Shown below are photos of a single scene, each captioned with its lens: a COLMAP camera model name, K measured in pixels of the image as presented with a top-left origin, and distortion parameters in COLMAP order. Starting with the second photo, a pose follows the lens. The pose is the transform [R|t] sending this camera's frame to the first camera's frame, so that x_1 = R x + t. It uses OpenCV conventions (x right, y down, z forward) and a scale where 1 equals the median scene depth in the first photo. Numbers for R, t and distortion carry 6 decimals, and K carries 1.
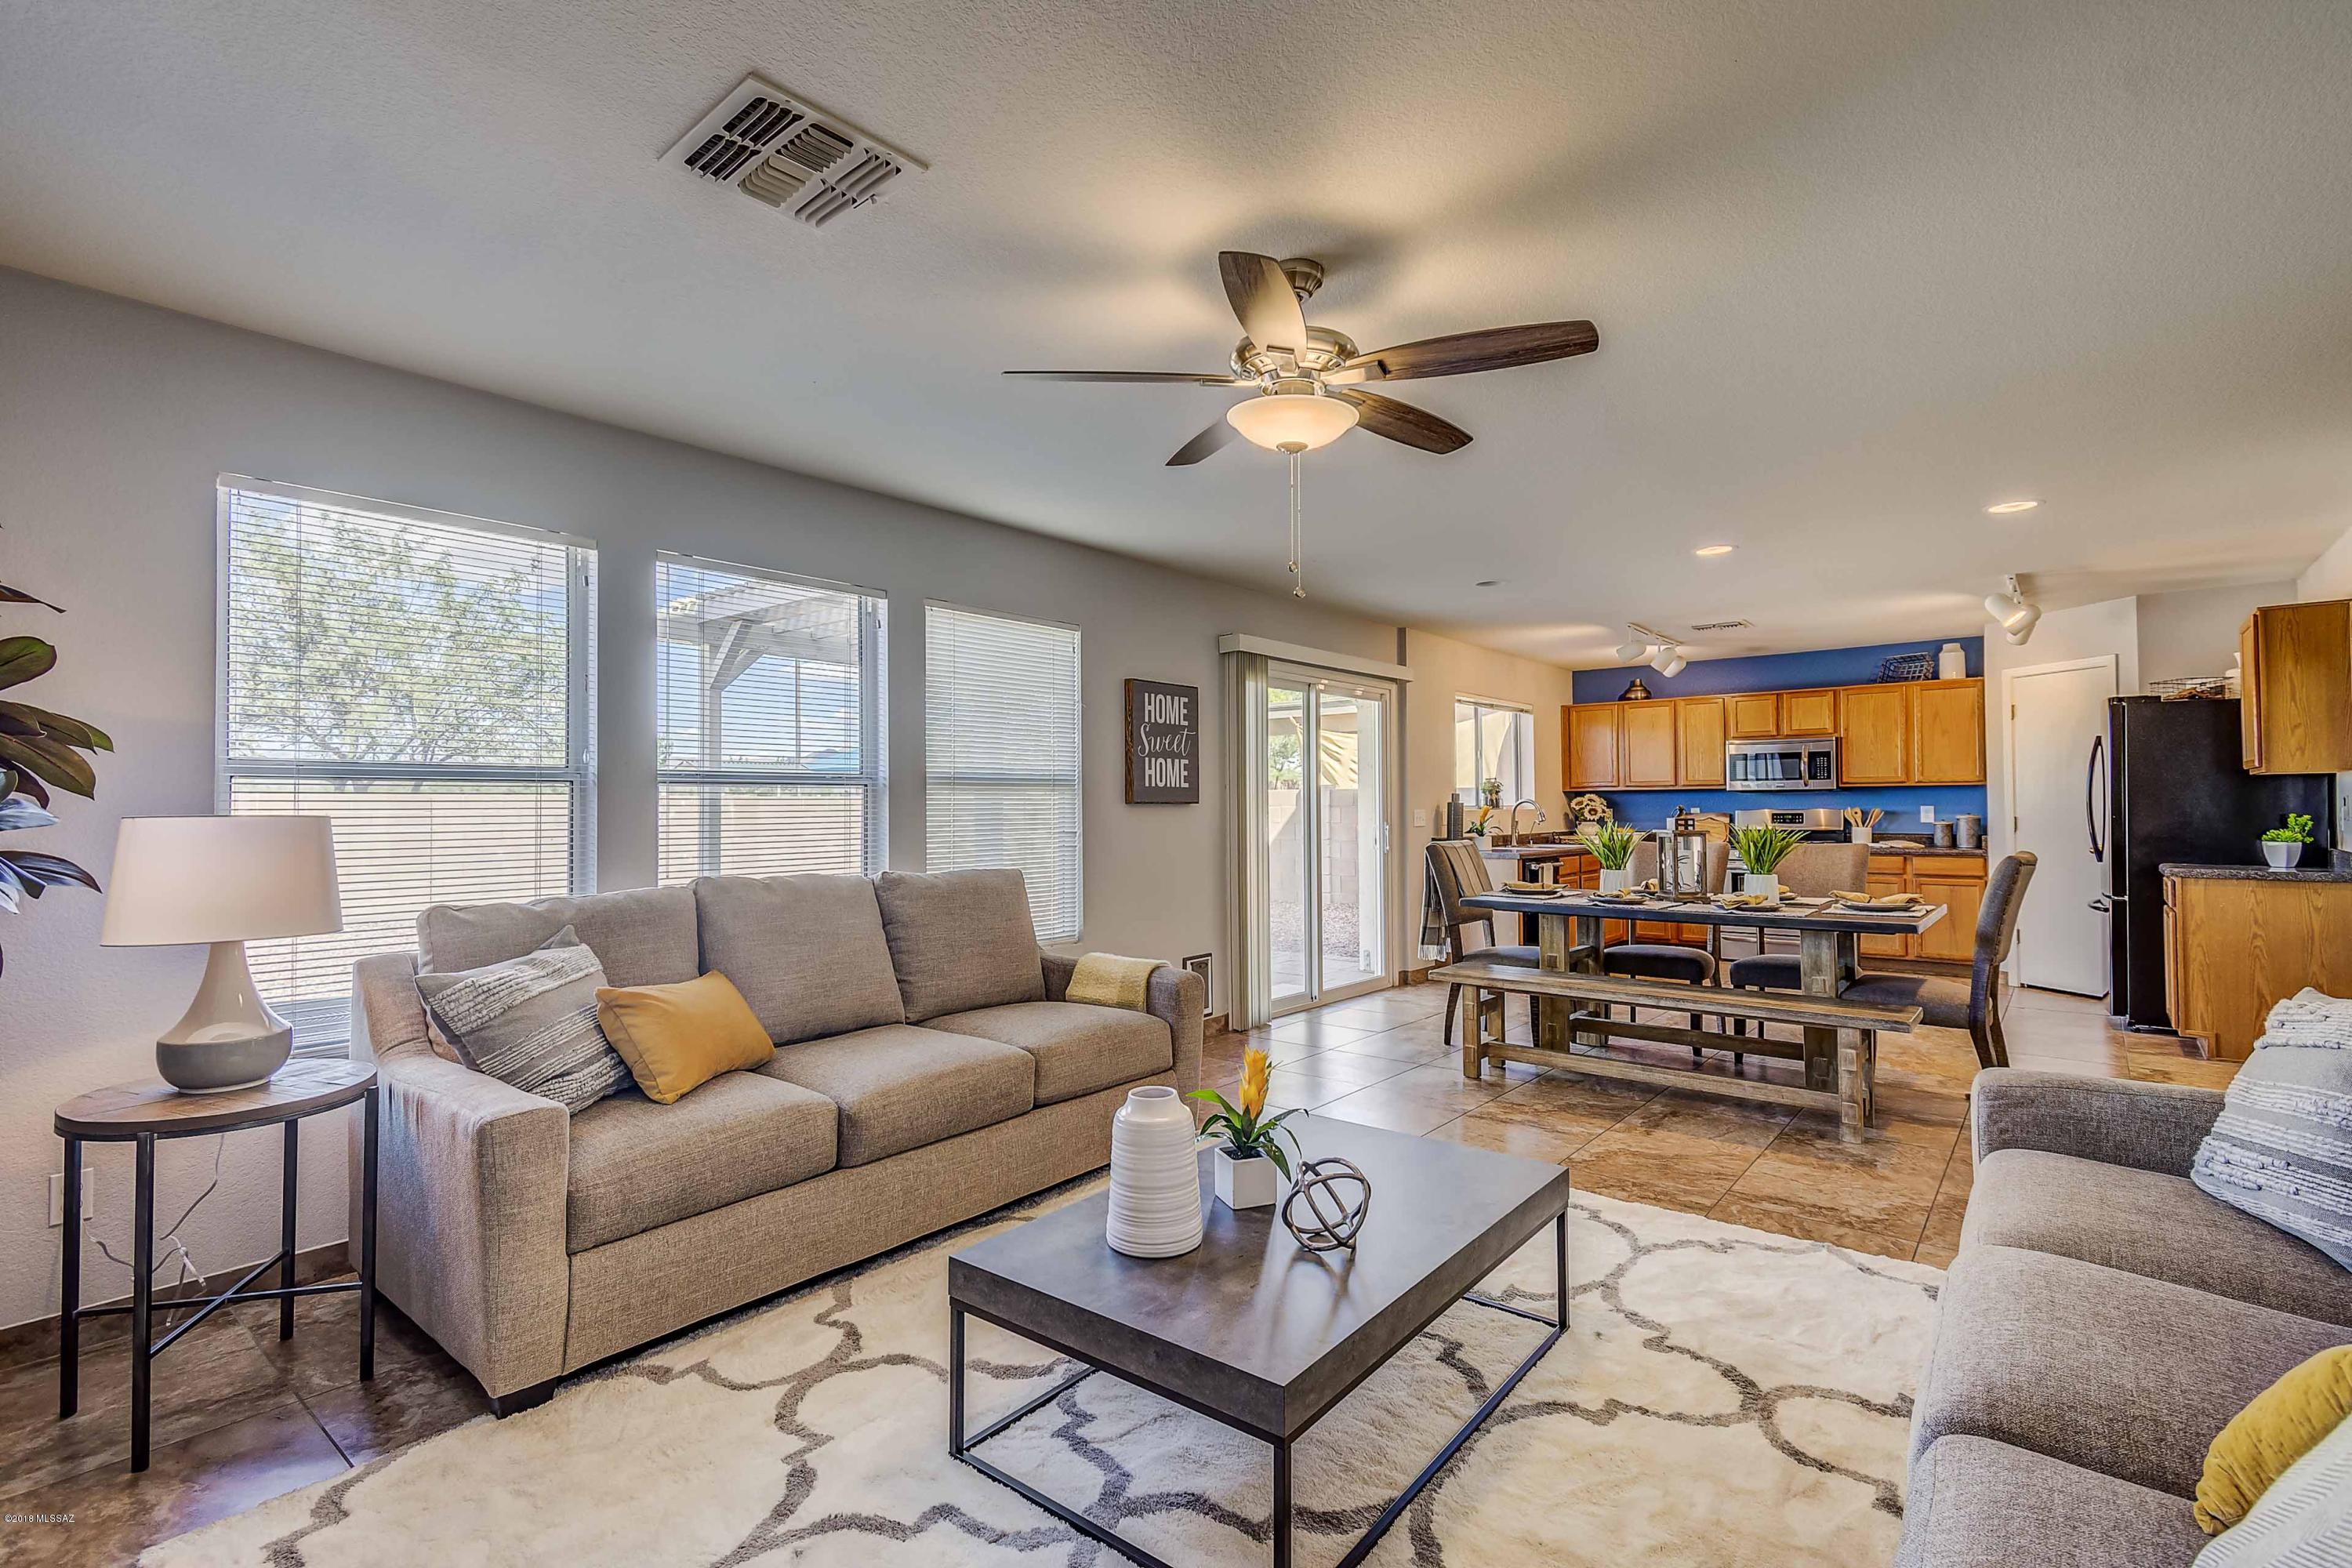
lens RADIAL K [[1081.8, 0, 1190.9], [0, 1081.8, 783.9], [0, 0, 1]] dist [0.018647, 0.000261]
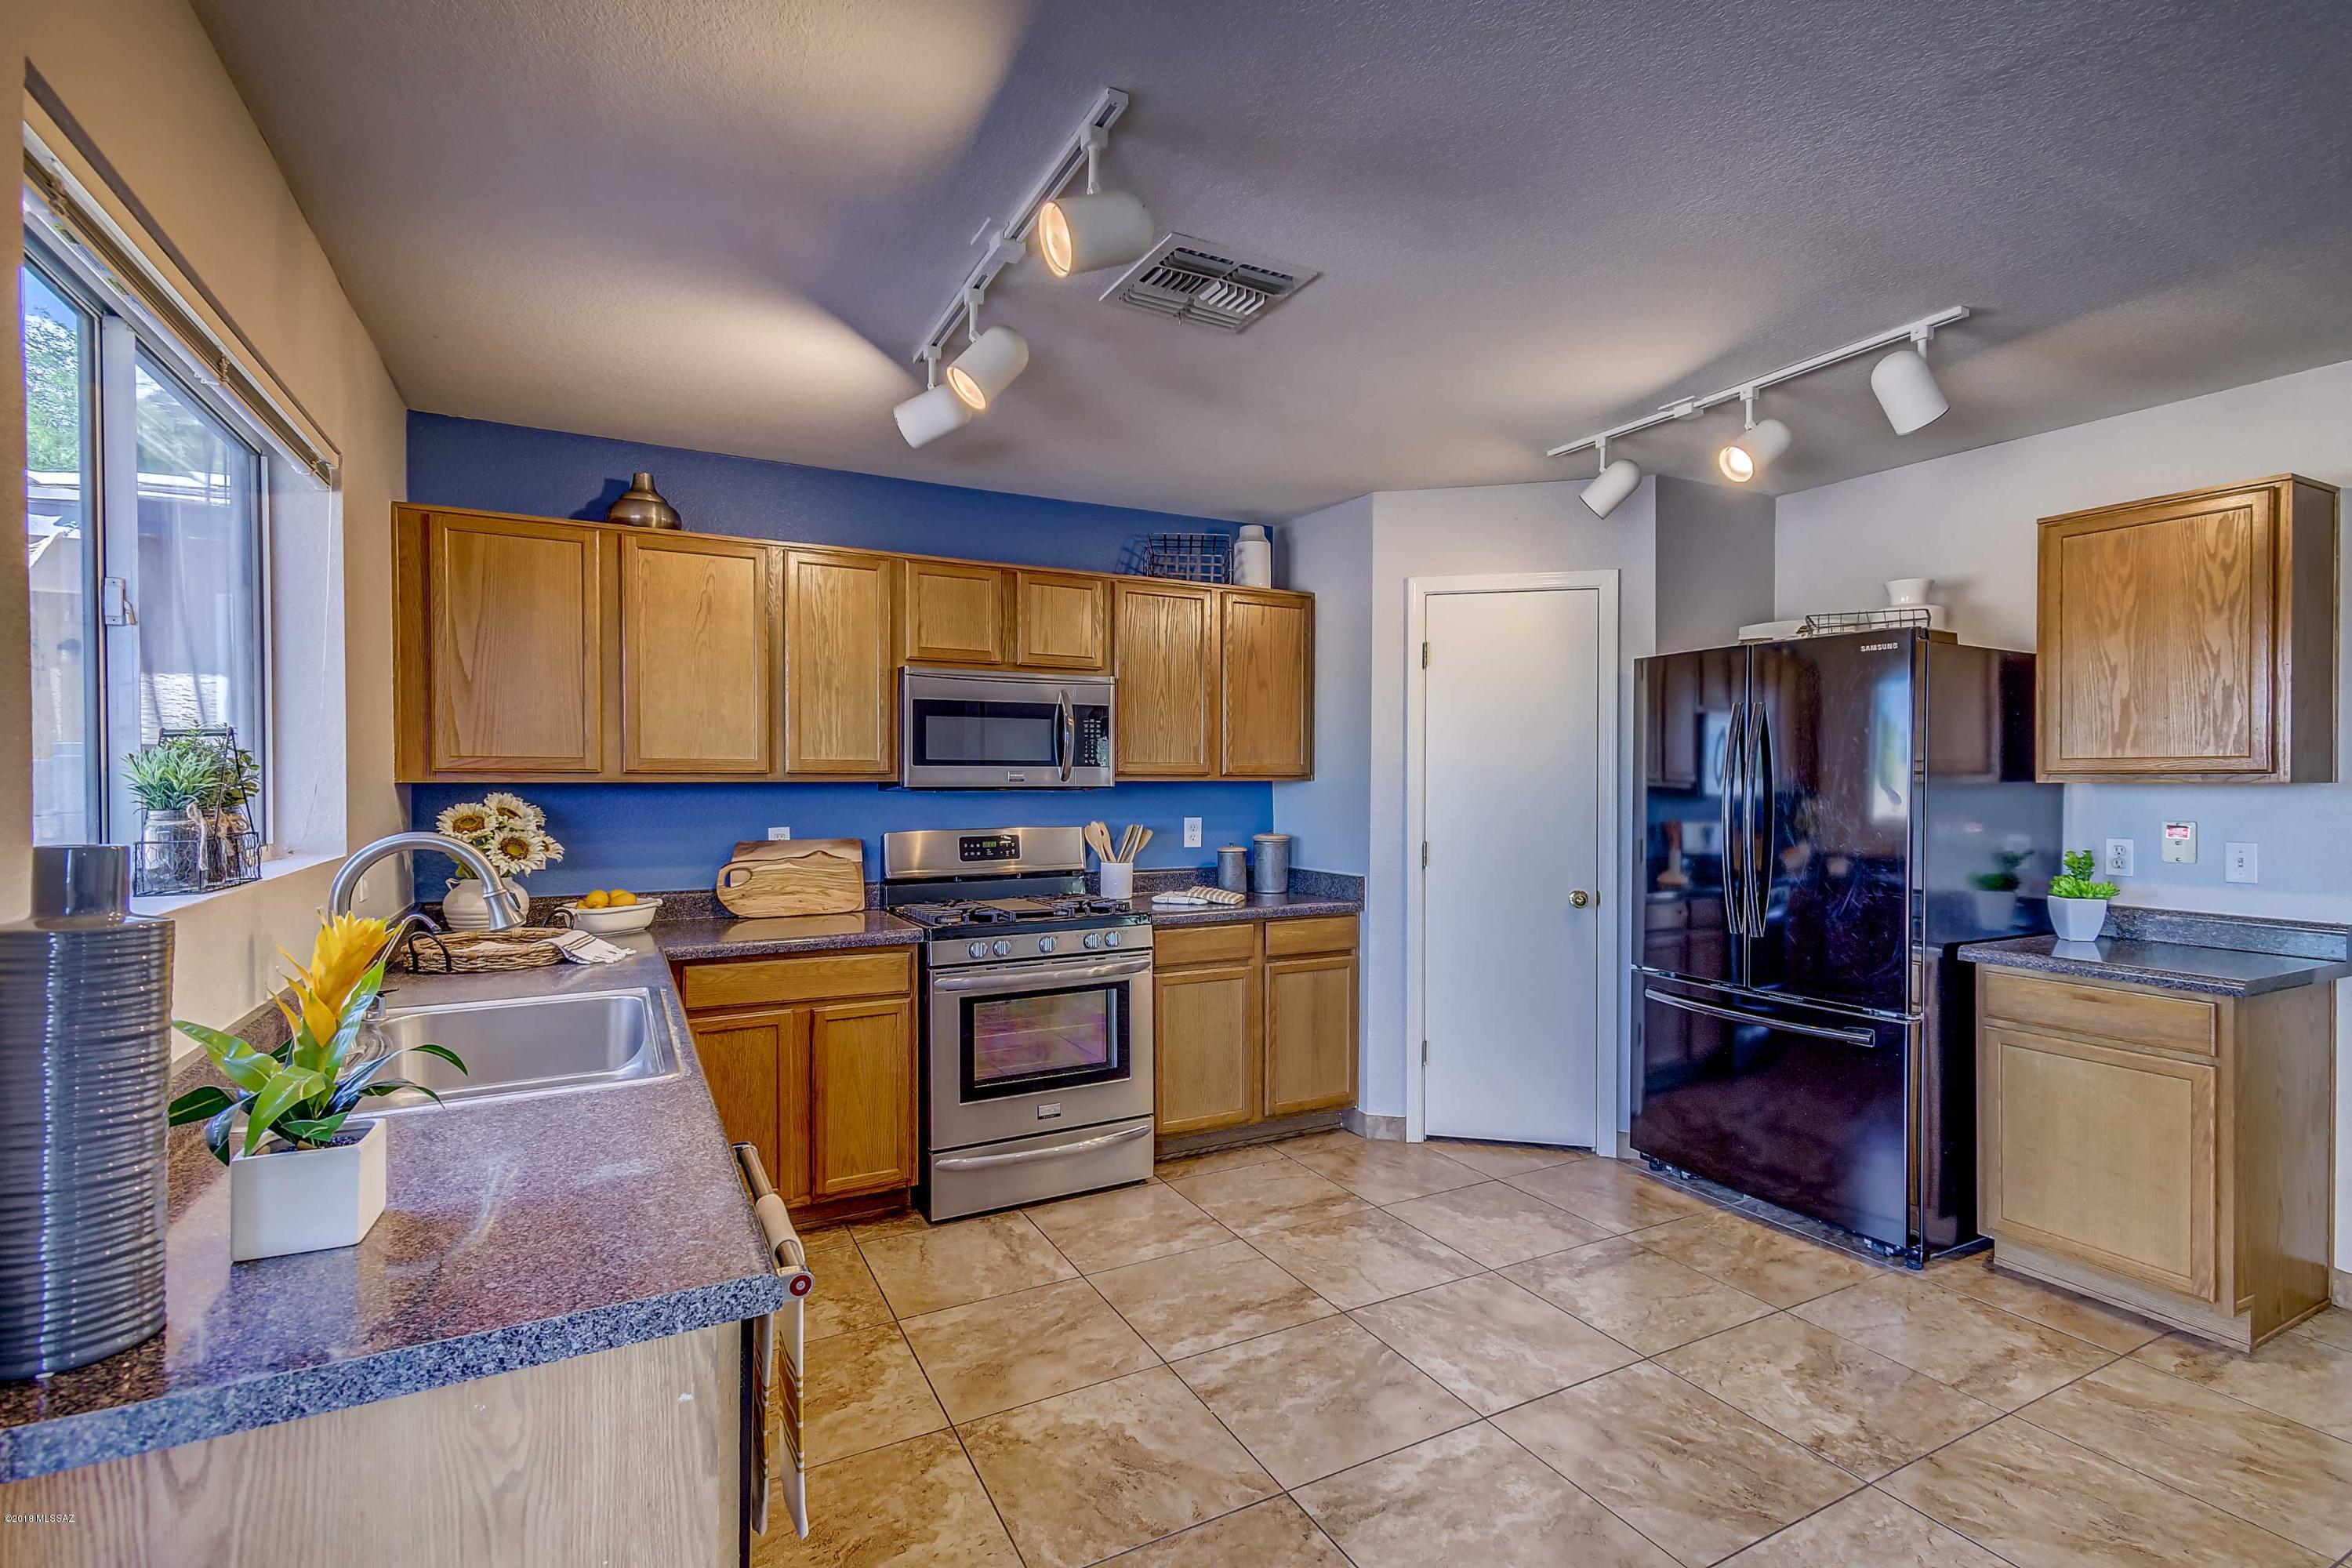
lens RADIAL K [[1081.8, 0, 1186.0], [0, 1081.8, 789.4], [0, 0, 1]] dist [0.018647, 0.000261]
pose [[0.385484, -0.007495, 0.922684, 0.246801], [-0.024419, 0.999534, 0.018321, -0.005152], [-0.922391, -0.029594, 0.385121, 1.166899]]
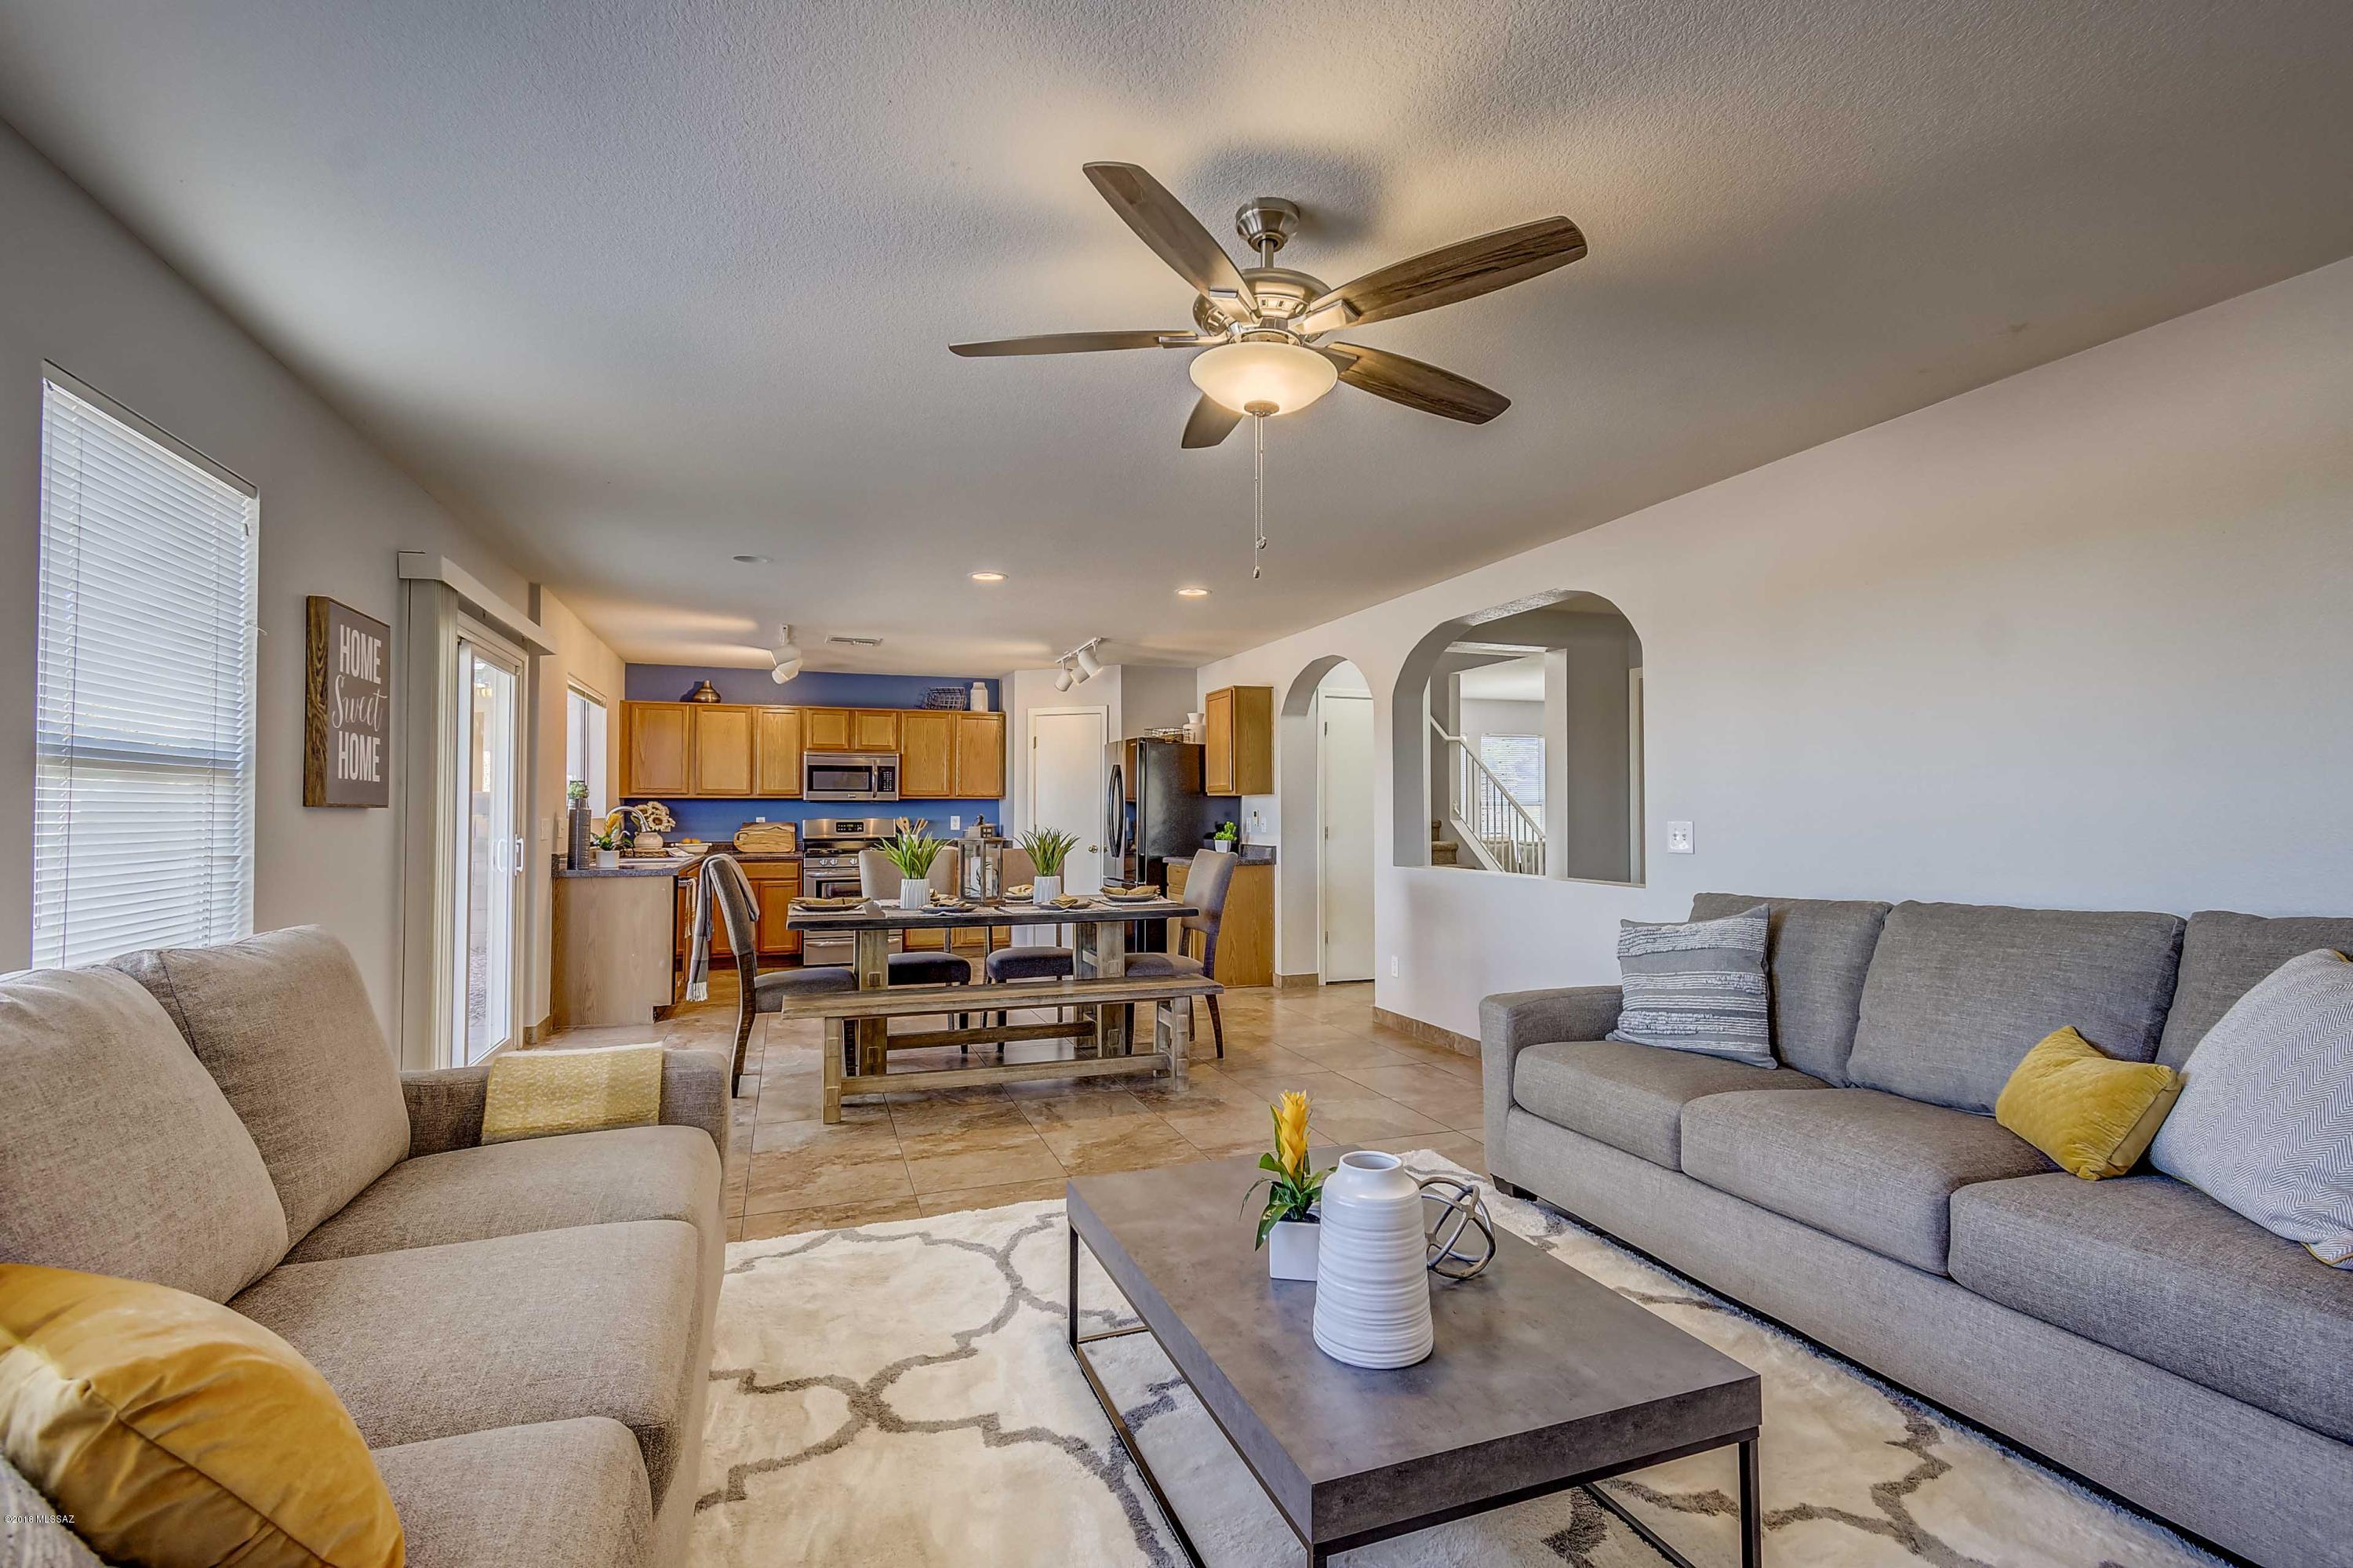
lens RADIAL K [[1082.3, 0, 1176.0], [0, 1082.3, 786.8], [0, 0, 1]] dist [0.018647, 0.000261]
pose [[0.513102, 0.027418, 0.857890, -0.318151], [-0.021772, 0.999584, -0.018925, 0.008173], [-0.858051, -0.008967, 0.513486, 0.275045]]
